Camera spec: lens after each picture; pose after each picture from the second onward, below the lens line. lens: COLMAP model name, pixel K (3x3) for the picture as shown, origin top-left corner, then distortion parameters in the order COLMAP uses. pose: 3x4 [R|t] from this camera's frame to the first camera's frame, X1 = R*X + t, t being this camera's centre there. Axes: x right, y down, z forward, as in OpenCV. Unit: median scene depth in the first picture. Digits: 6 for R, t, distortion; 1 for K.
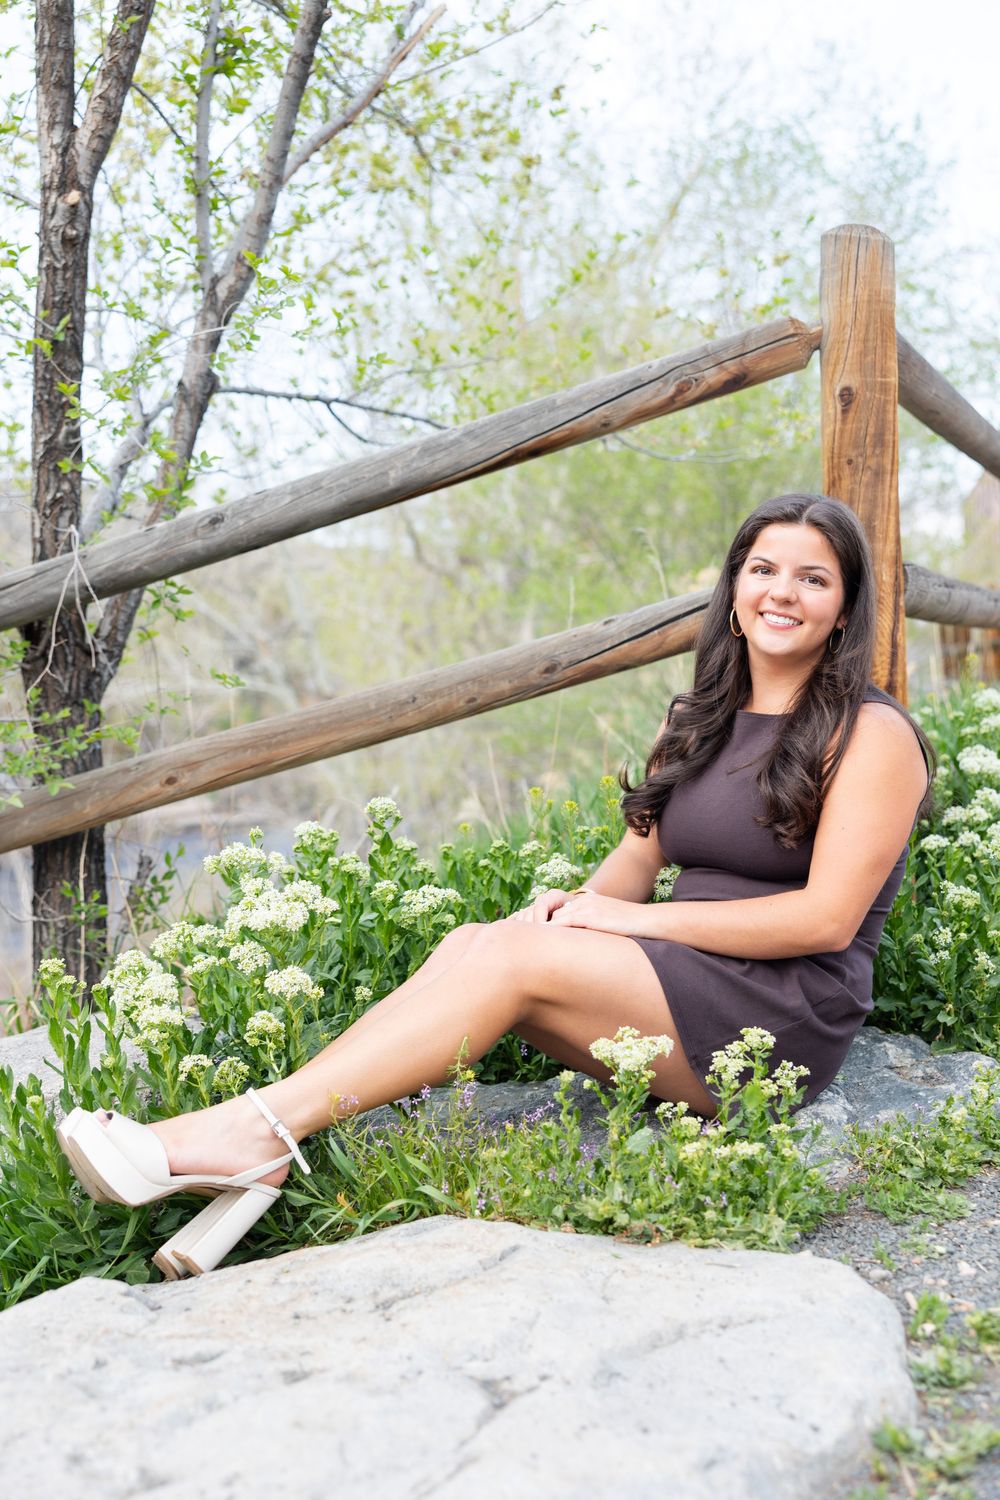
lens RADIAL K [[1734.9, 0, 501.6], [0, 1734.9, 761.8], [0, 0, 1]] dist [0.011881, 0.000000]
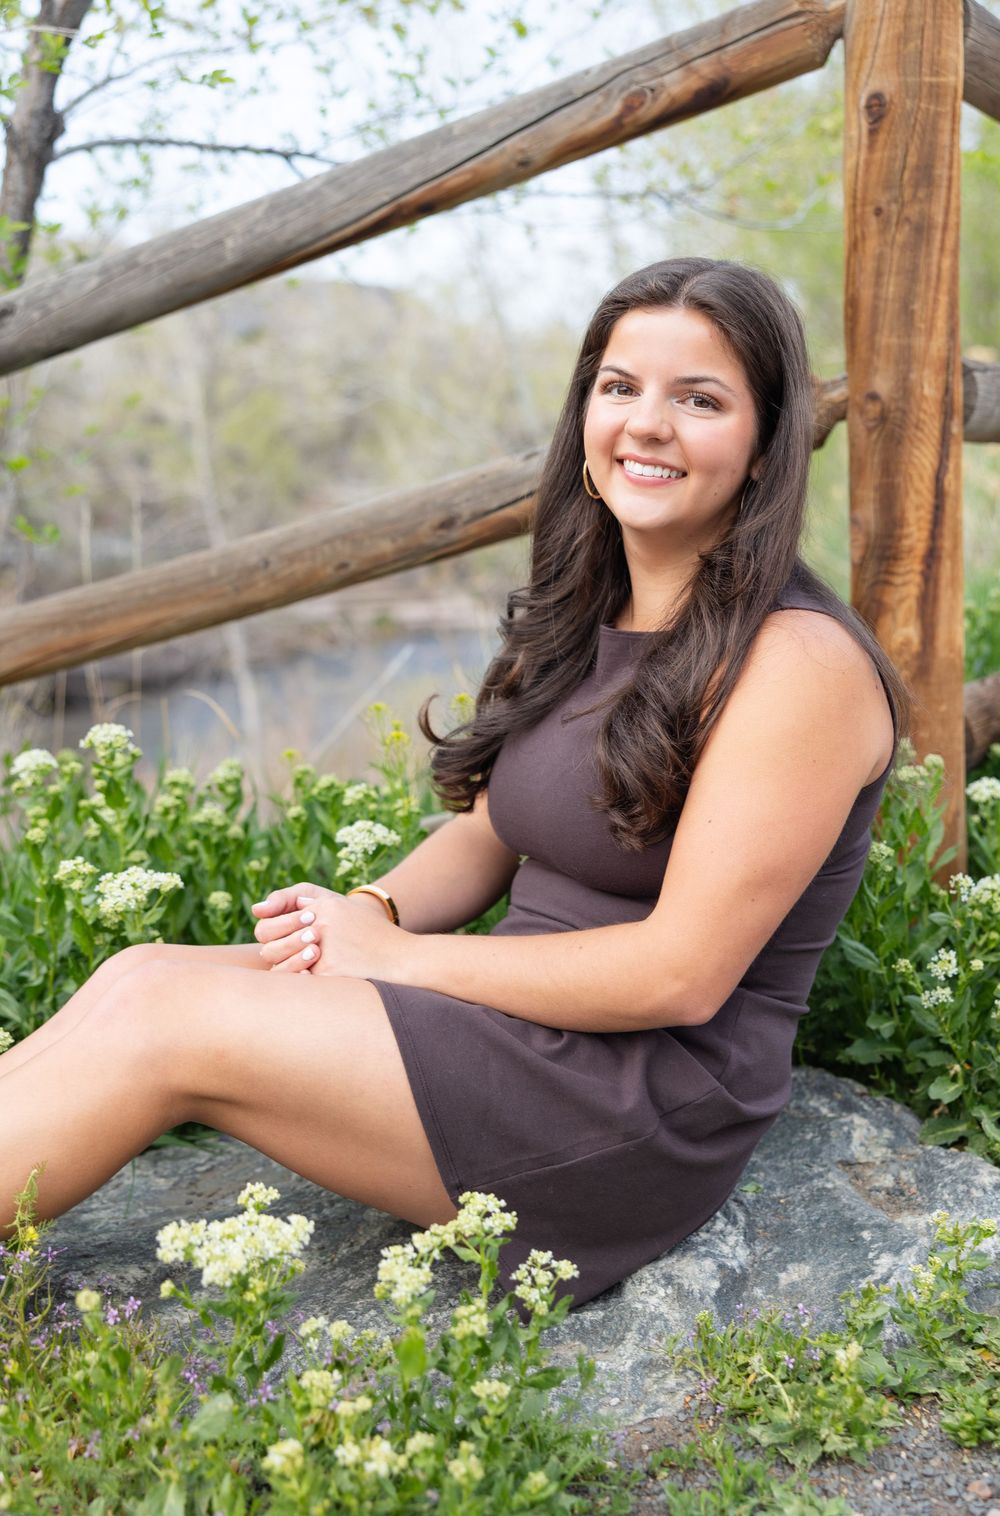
lens RADIAL K [[1753.4, 0, 496.9], [0, 1753.4, 751.0], [0, 0, 1]] dist [0.011881, 0.000000]
pose [[0.988694, 0.026201, -0.147638, 0.182164], [-0.010375, 0.994209, 0.106960, -0.044473], [0.149585, -0.104219, 0.983241, 0.343608]]
